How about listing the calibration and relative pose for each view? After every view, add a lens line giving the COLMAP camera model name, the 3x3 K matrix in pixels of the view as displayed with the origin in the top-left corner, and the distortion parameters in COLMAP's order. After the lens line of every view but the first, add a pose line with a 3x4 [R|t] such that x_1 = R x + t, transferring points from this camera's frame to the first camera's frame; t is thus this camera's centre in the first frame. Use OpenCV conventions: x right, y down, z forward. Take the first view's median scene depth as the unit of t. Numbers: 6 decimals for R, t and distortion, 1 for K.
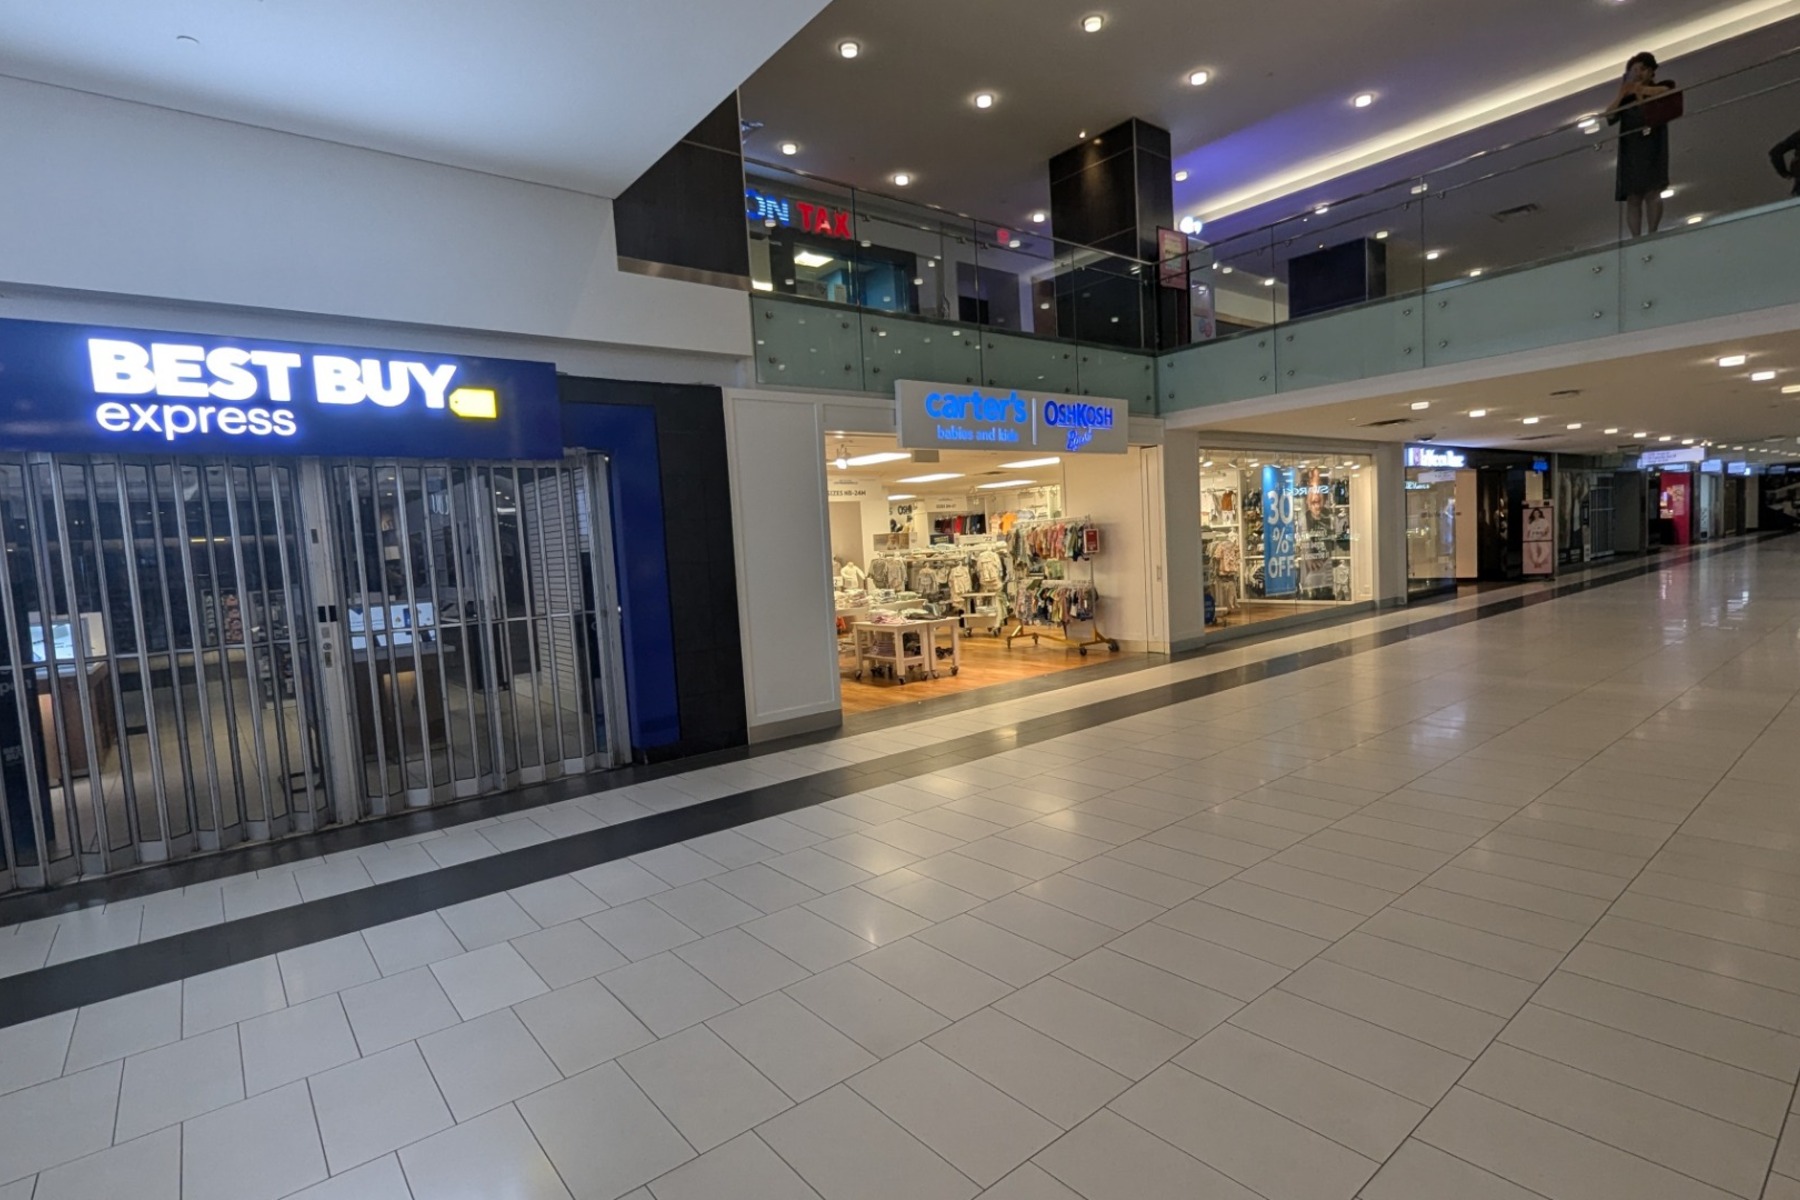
lens RADIAL K [[885.1, 0, 910.0], [0, 885.1, 591.7], [0, 0, 1]] dist [0.025963, -0.000114]
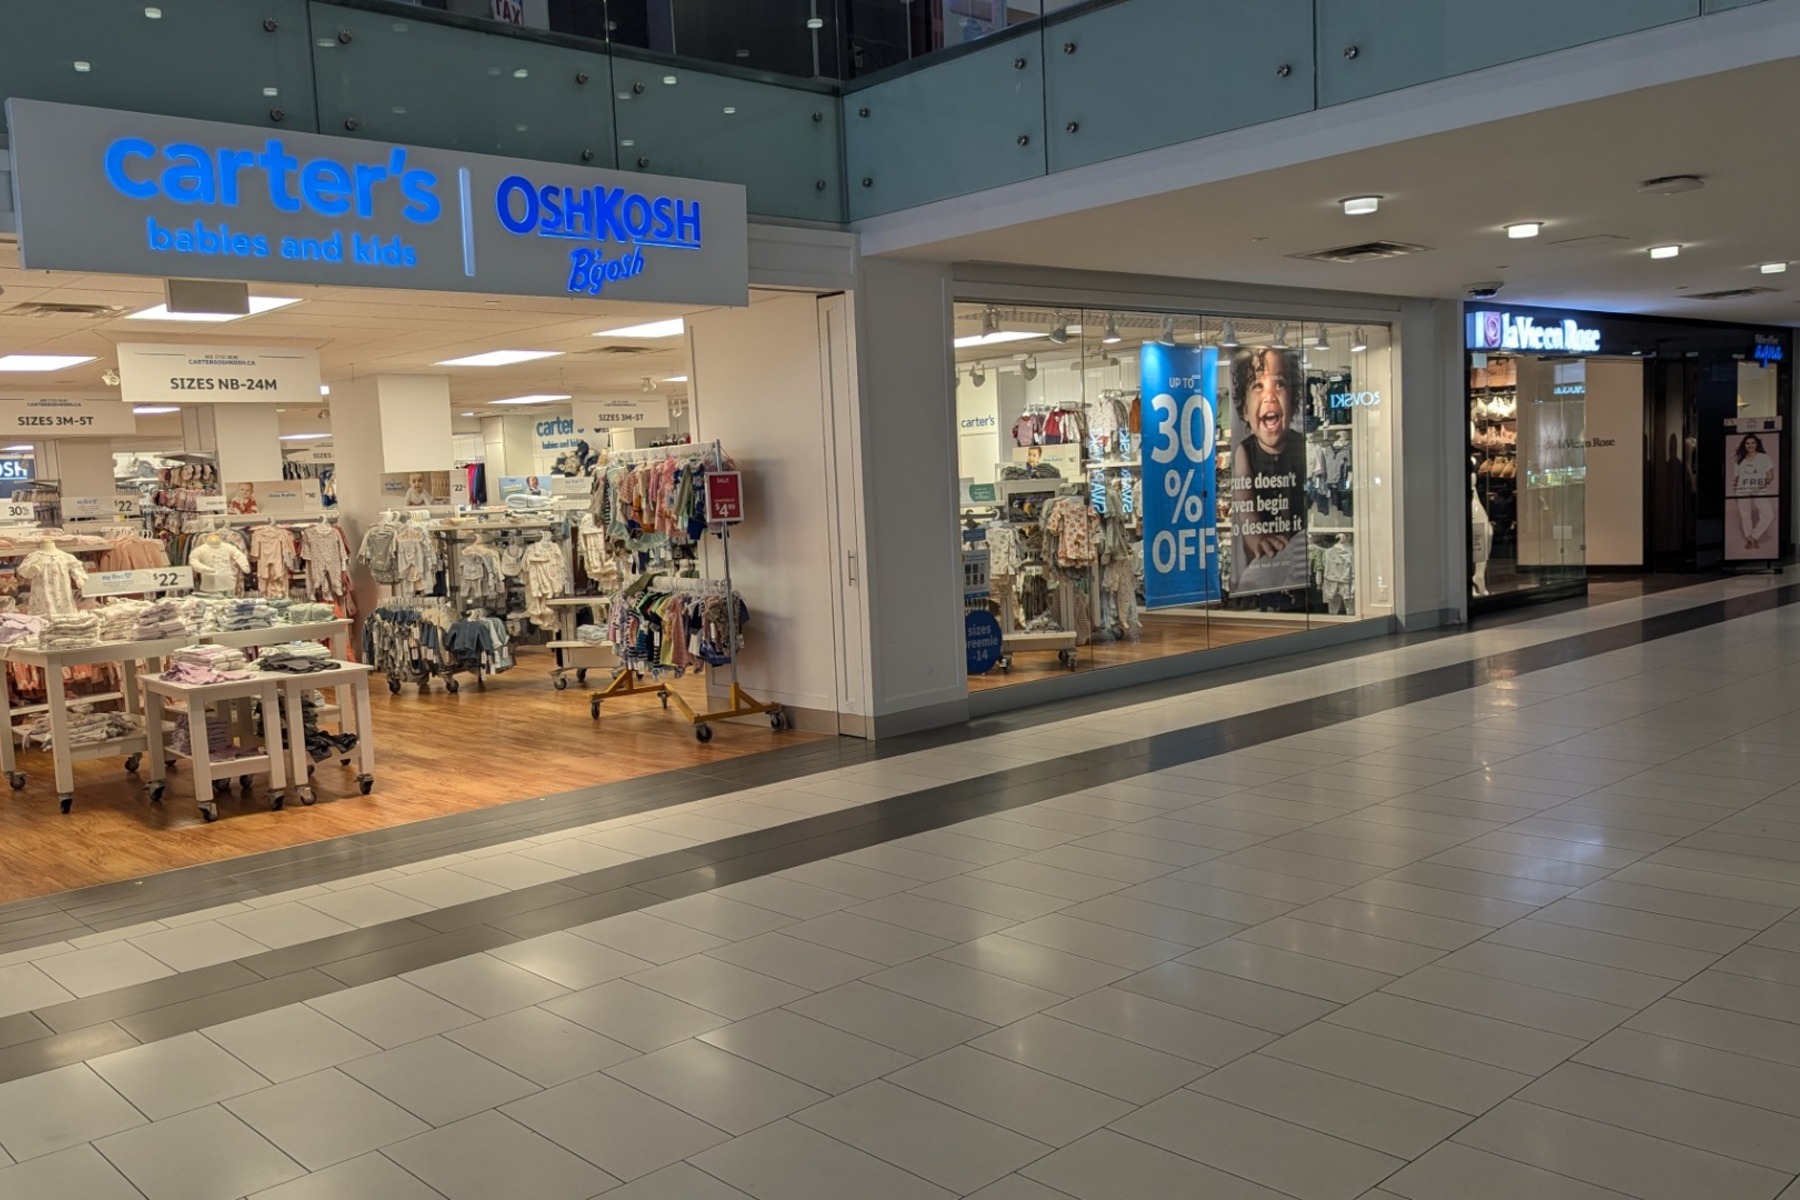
lens RADIAL K [[1501.3, 0, 900.0], [0, 1501.3, 600.0], [0, 0, 1]] dist [0.057760, -0.004916]
pose [[0.999087, 0.006487, 0.042218, 0.229145], [-0.007538, 0.999665, 0.024775, -0.019984], [-0.042043, -0.025071, 0.998801, 0.177757]]
